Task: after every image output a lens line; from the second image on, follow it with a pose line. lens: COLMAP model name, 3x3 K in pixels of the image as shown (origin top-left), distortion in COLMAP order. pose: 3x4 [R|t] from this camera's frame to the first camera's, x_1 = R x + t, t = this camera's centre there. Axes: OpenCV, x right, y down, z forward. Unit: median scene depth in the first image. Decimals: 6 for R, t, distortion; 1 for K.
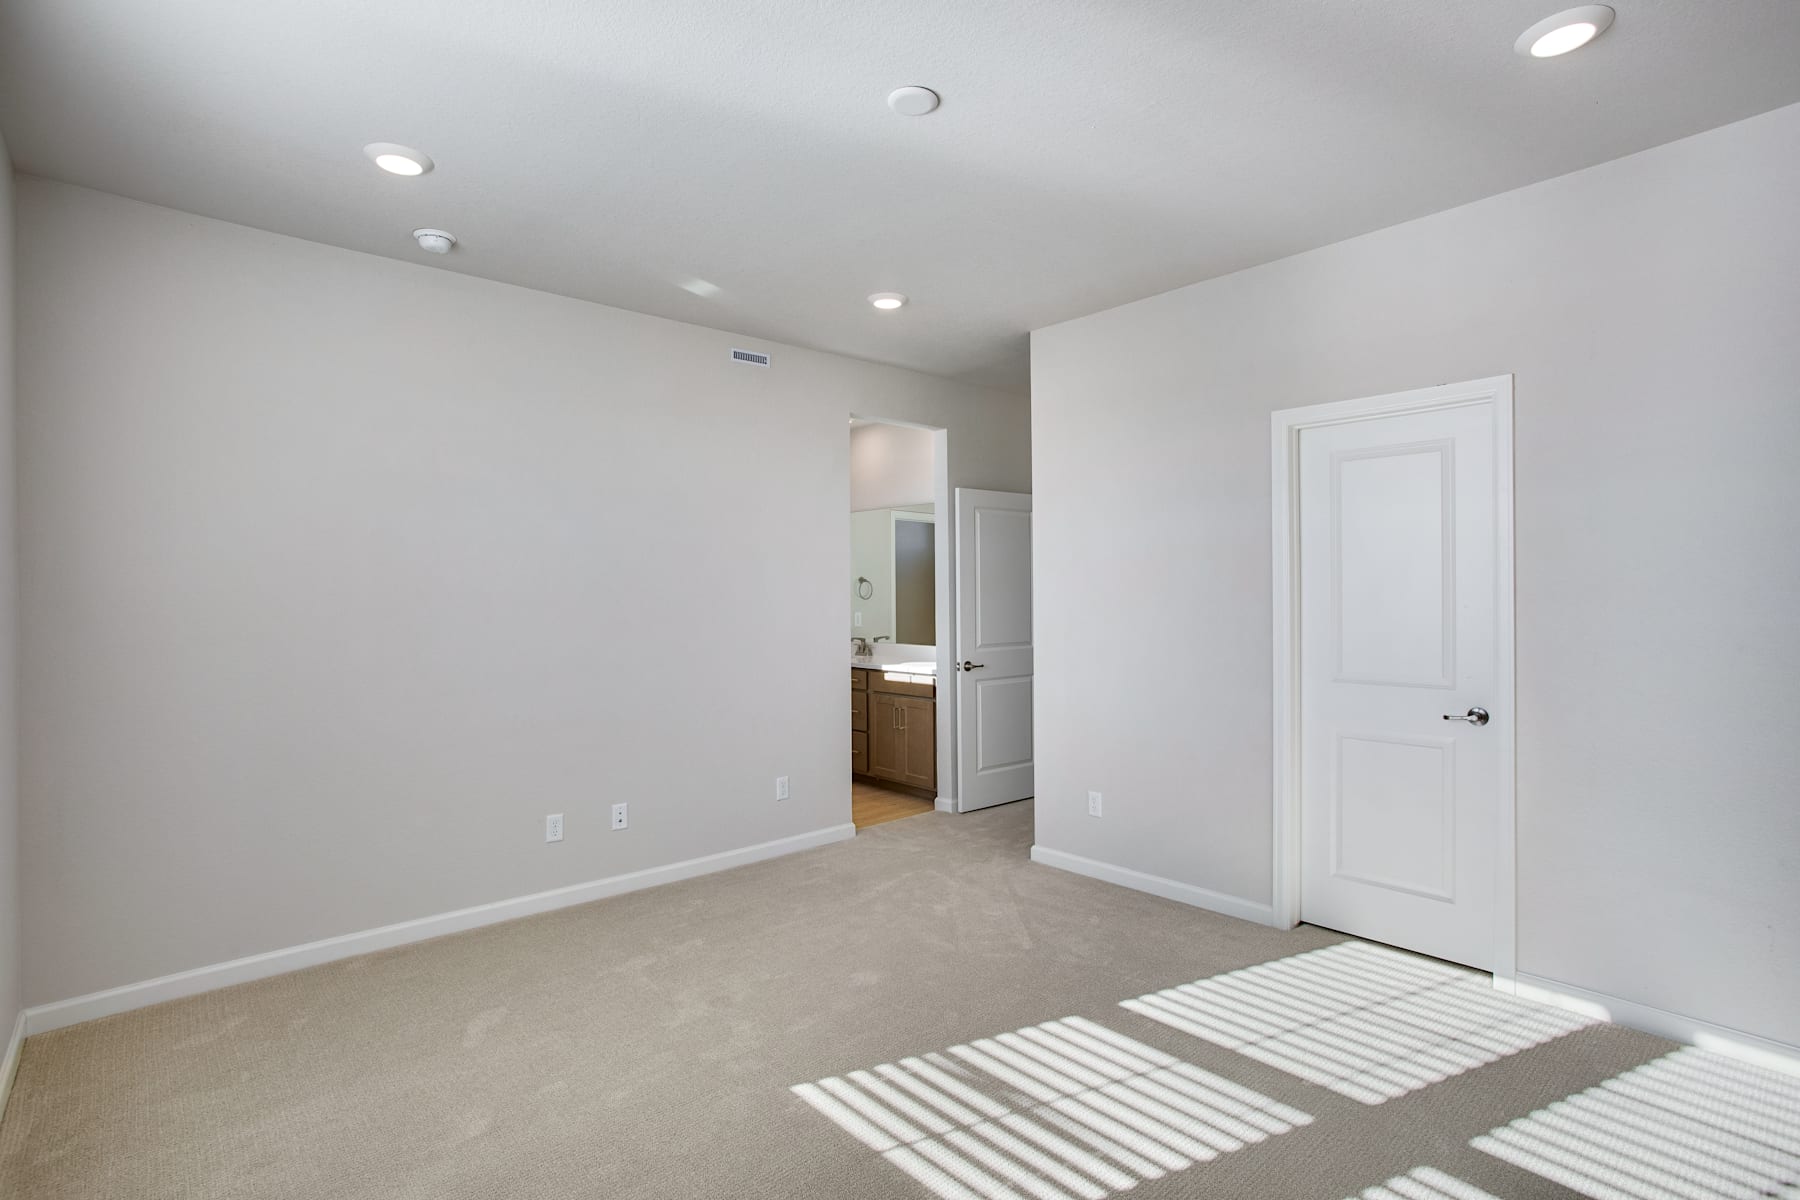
lens RADIAL K [[878.7, 0, 898.3], [0, 878.7, 591.7], [0, 0, 1]] dist [-0.039523, 0.017523]
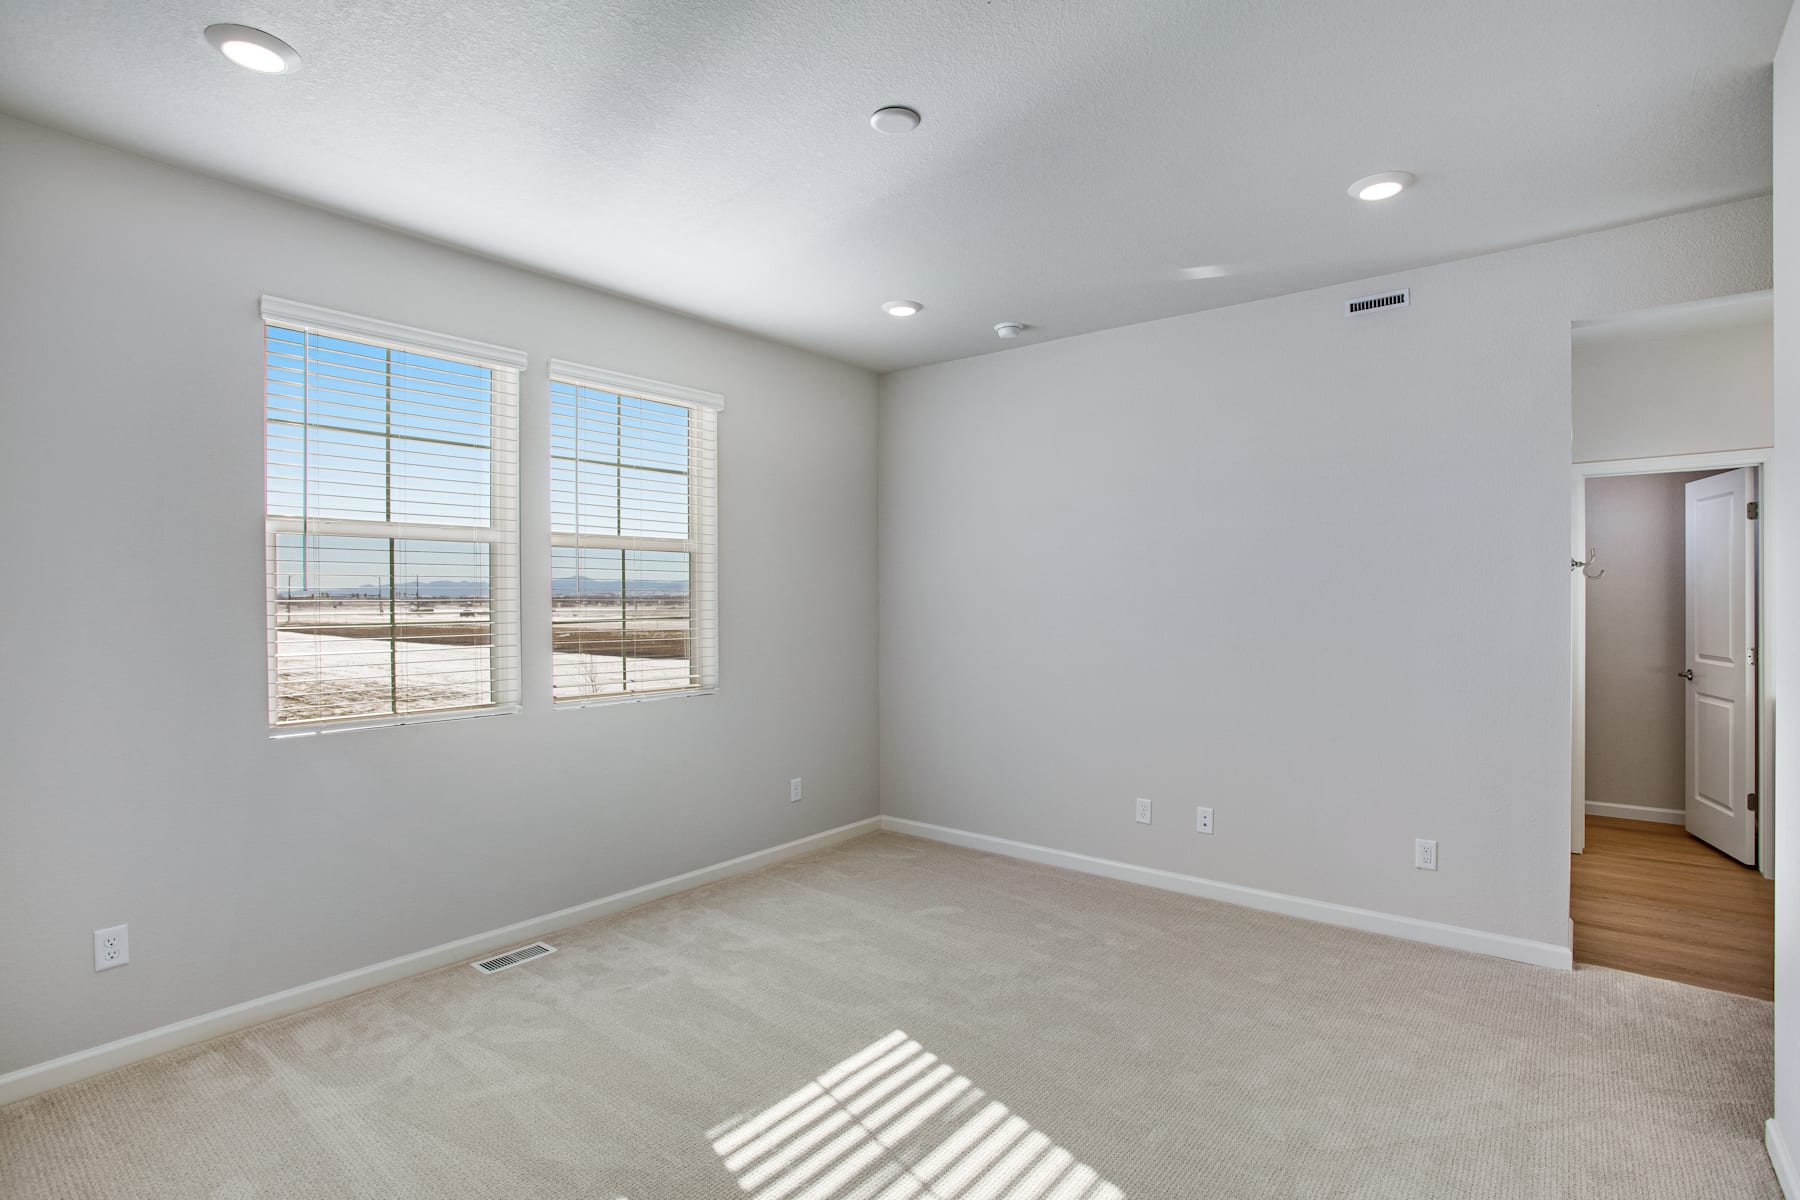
lens RADIAL K [[878.7, 0, 899.7], [0, 878.7, 604.0], [0, 0, 1]] dist [-0.039523, 0.017523]
pose [[0.155784, 0.014732, -0.987681, 0.951059], [0.005161, 0.999863, 0.015728, -0.013496], [0.987778, -0.007547, 0.155687, 0.773288]]
